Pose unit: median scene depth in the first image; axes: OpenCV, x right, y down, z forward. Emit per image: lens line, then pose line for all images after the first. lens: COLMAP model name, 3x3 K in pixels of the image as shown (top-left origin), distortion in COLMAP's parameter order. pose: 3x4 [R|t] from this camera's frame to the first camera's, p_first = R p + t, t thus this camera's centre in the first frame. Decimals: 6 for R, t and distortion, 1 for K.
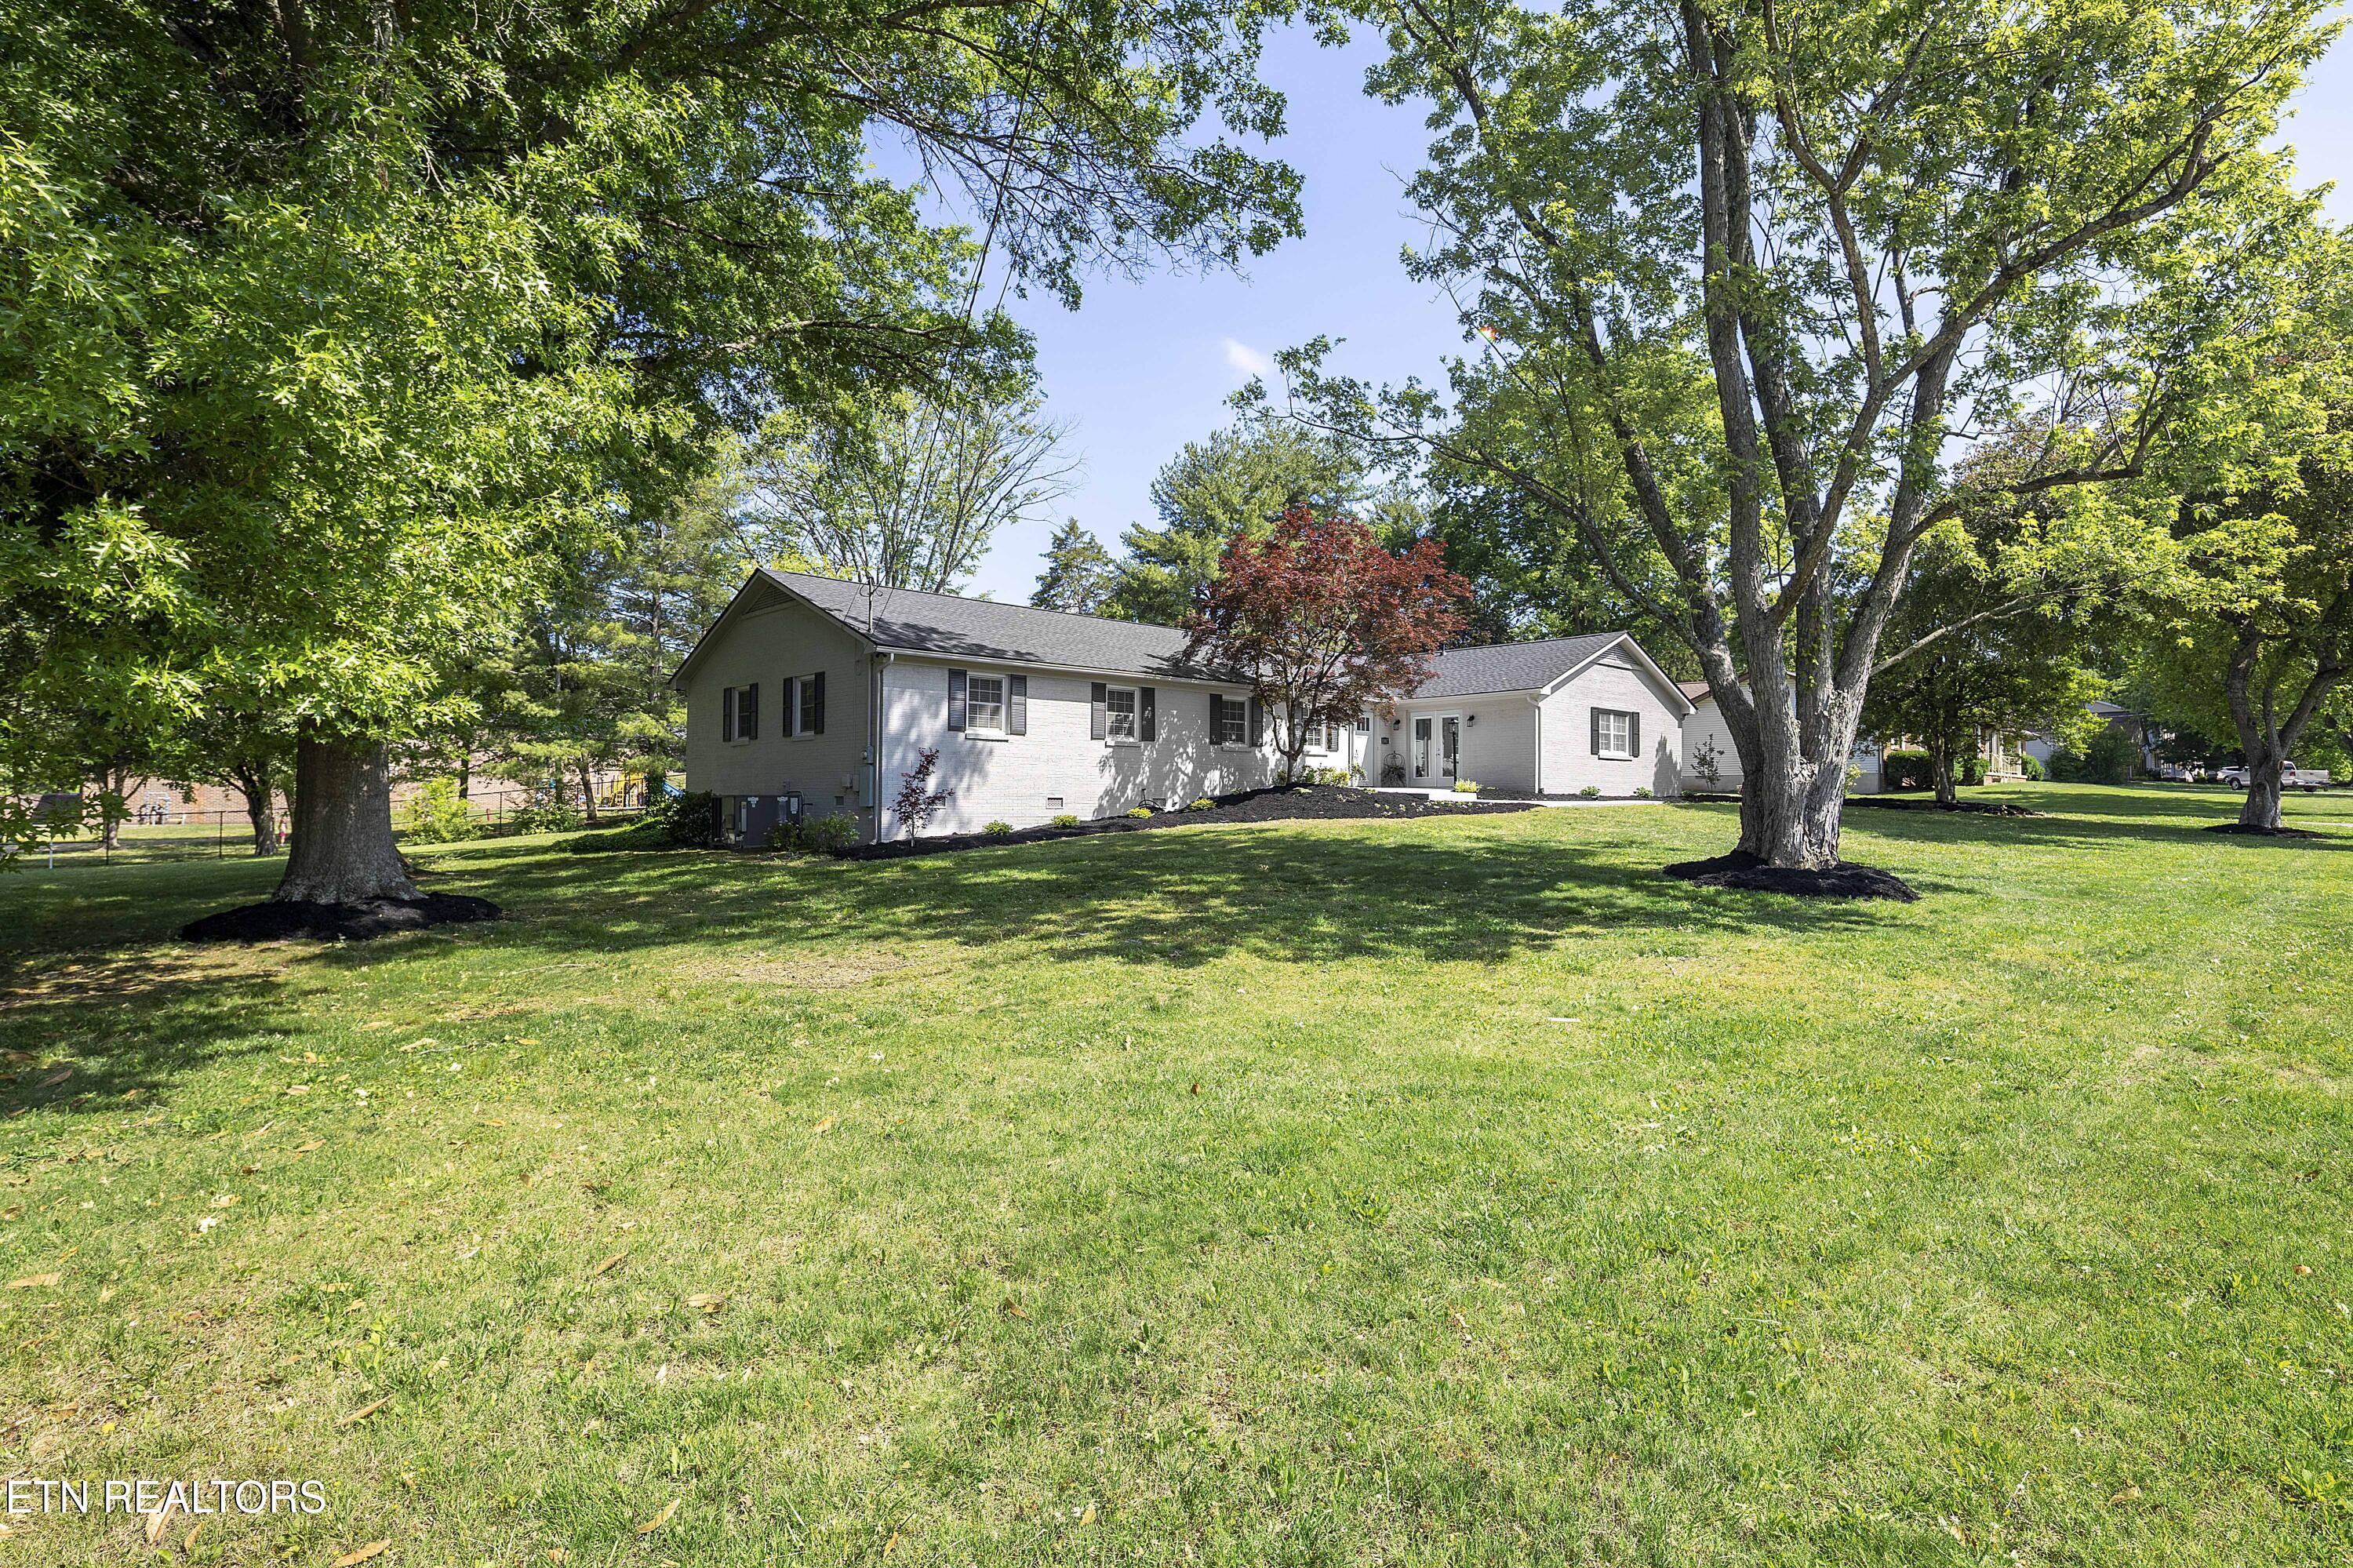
lens RADIAL K [[1149.5, 0, 1177.5], [0, 1149.5, 778.5], [0, 0, 1]] dist [0.001308, 0.000156]
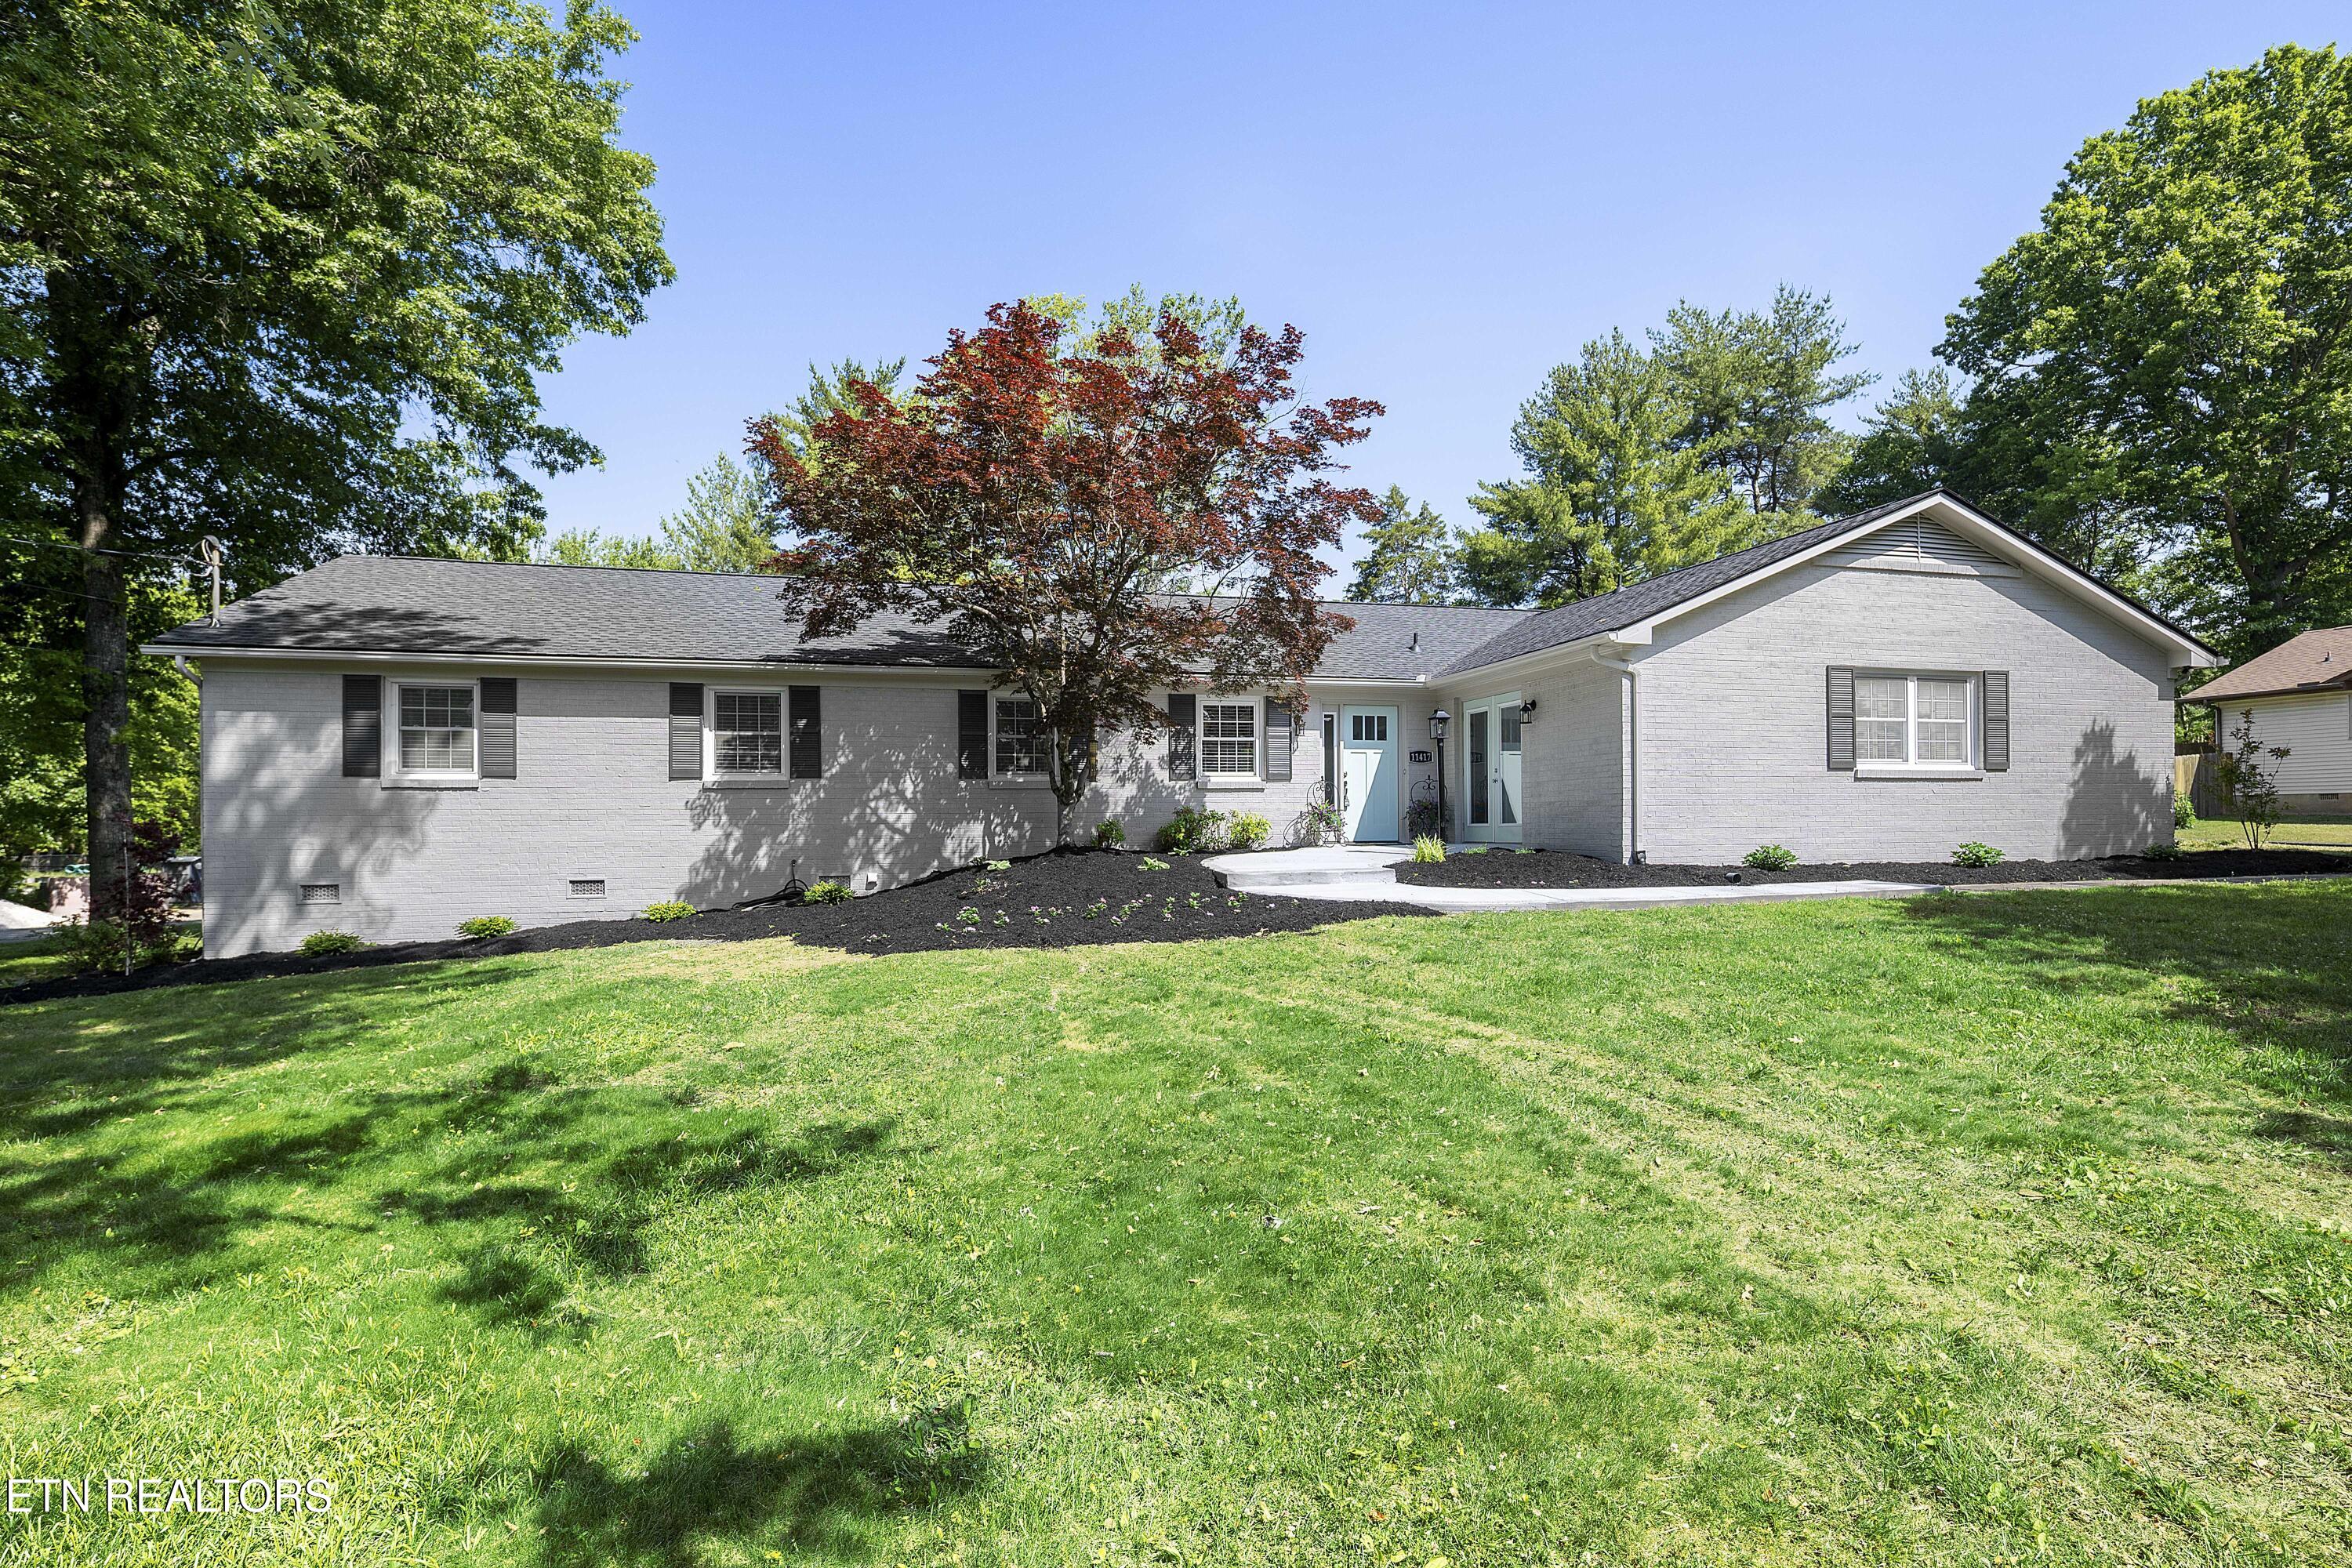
lens RADIAL K [[1148.9, 0, 1164.8], [0, 1148.9, 802.2], [0, 0, 1]] dist [0.001308, 0.000156]
pose [[0.872581, -0.015705, -0.488217, 0.372858], [0.016573, 0.999859, -0.002544, -0.012470], [0.488188, -0.005871, 0.872719, 0.506631]]
